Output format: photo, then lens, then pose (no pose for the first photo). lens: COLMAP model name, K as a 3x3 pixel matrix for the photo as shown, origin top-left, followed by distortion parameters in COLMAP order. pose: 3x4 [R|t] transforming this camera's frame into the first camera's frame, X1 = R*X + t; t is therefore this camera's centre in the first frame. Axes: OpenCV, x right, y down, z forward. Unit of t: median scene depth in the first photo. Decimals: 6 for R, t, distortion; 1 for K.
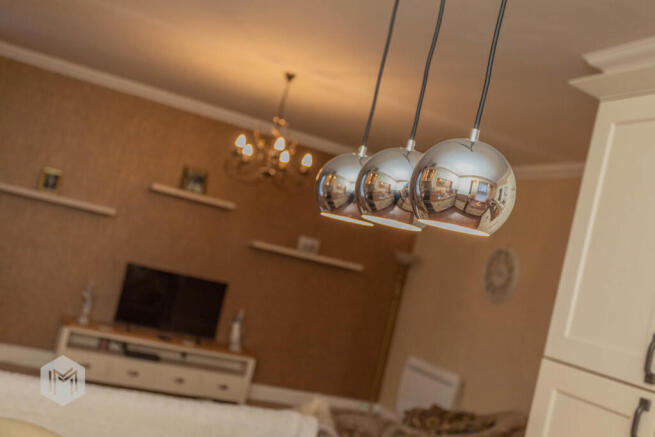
lens RADIAL K [[742.9, 0, 328.7], [0, 742.9, 229.1], [0, 0, 1]] dist [0.030067, 0.012401]
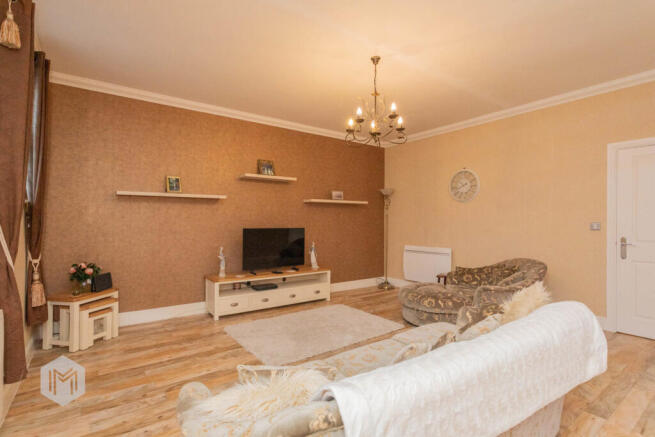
lens RADIAL K [[326.3, 0, 327.5], [0, 326.3, 218.5], [0, 0, 1]] dist [-0.001210, 0.000034]
pose [[0.946226, -0.223277, 0.234103, -0.255418], [0.207821, 0.974104, 0.089062, 0.003028], [-0.247926, -0.035621, 0.968124, 0.338935]]
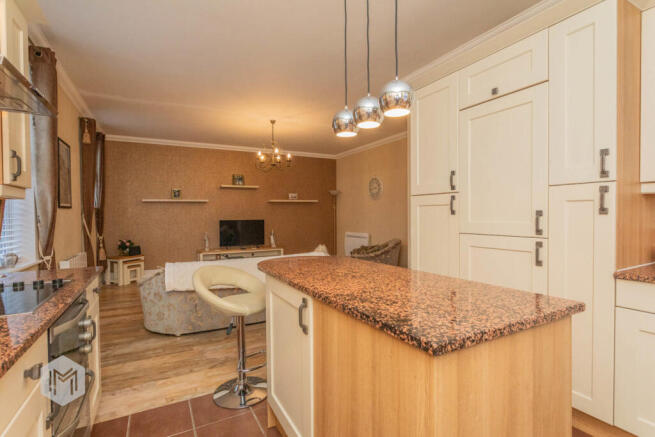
lens RADIAL K [[325.4, 0, 327.5], [0, 325.4, 218.5], [0, 0, 1]] dist [-0.002616, -0.000402]
pose [[0.966040, -0.237889, 0.100872, -0.047556], [0.230420, 0.969770, 0.080329, 0.034940], [-0.116932, -0.054358, 0.991651, -0.033619]]
